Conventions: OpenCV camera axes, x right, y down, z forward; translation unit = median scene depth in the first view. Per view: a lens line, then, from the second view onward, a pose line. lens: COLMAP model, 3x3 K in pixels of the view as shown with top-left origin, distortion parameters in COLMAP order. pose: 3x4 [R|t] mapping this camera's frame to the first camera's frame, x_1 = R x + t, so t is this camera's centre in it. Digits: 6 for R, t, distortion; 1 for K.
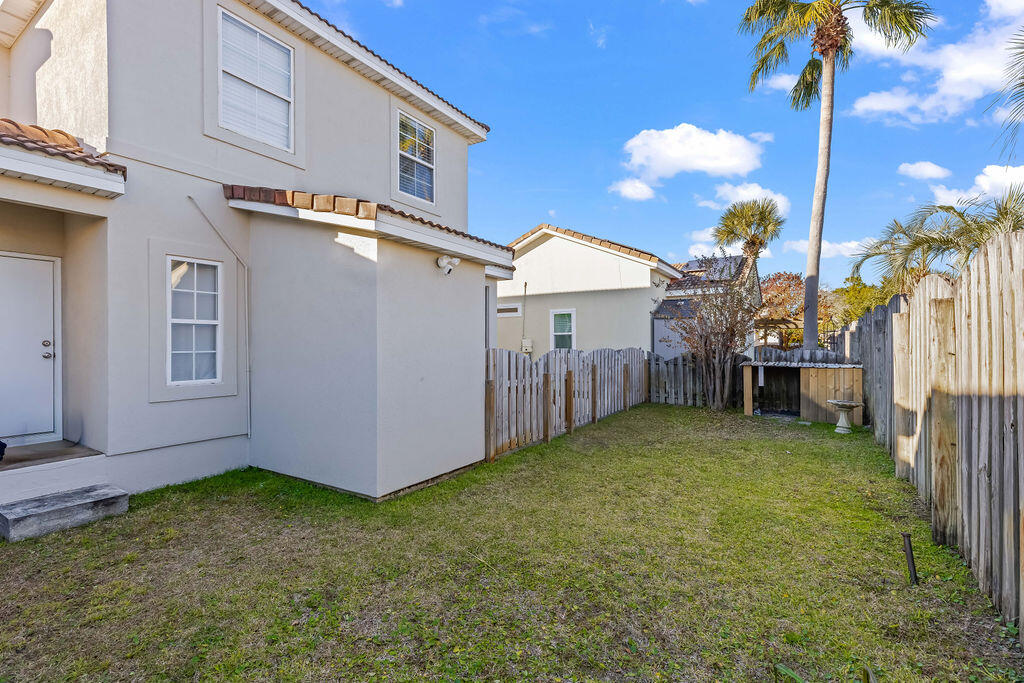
lens RADIAL K [[454.6, 0, 521.5], [0, 454.6, 343.0], [0, 0, 1]] dist [0.006548, 0.000716]
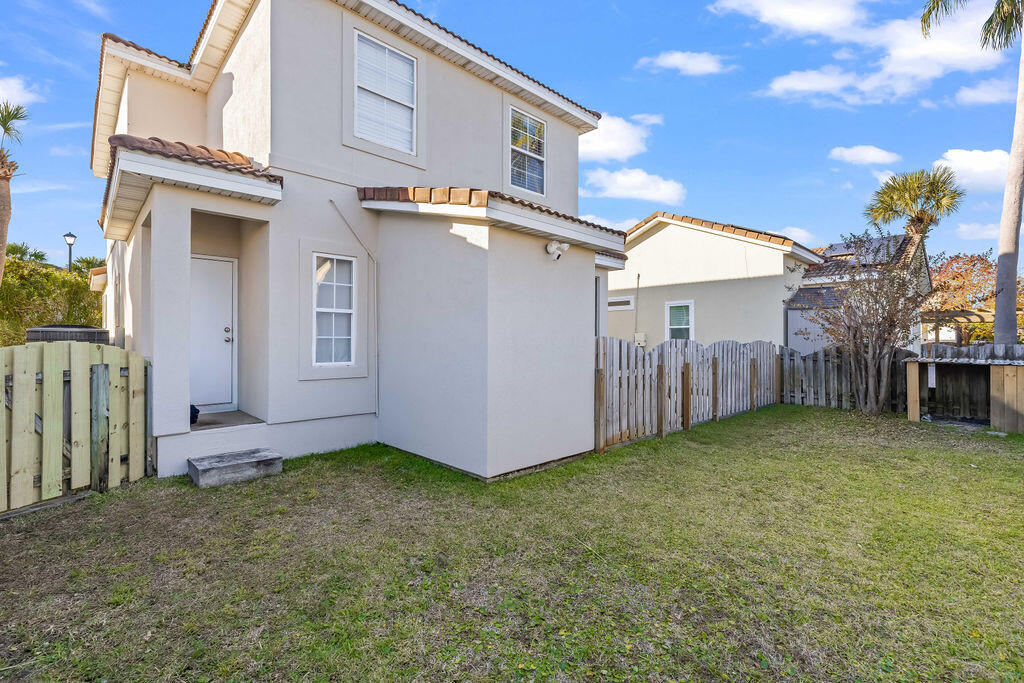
lens RADIAL K [[454.6, 0, 521.5], [0, 454.6, 343.0], [0, 0, 1]] dist [0.006548, 0.000716]
pose [[0.970490, 0.003046, -0.241120, 0.002640], [-0.003160, 0.999995, -0.000087, 0.031936], [0.241119, 0.000846, 0.970495, 0.022838]]
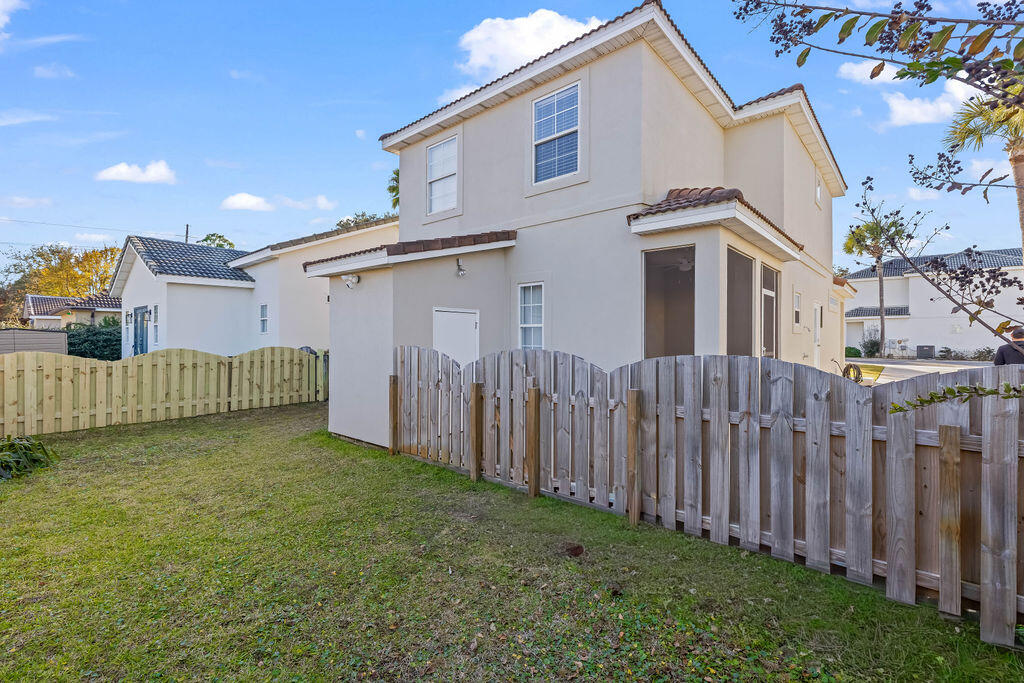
lens RADIAL K [[454.6, 0, 521.5], [0, 454.6, 343.0], [0, 0, 1]] dist [0.006548, 0.000716]
pose [[-0.159460, 0.007031, -0.987179, 1.049020], [0.001676, 0.999975, 0.006851, 0.001127], [0.987203, -0.000562, -0.159468, 1.676485]]
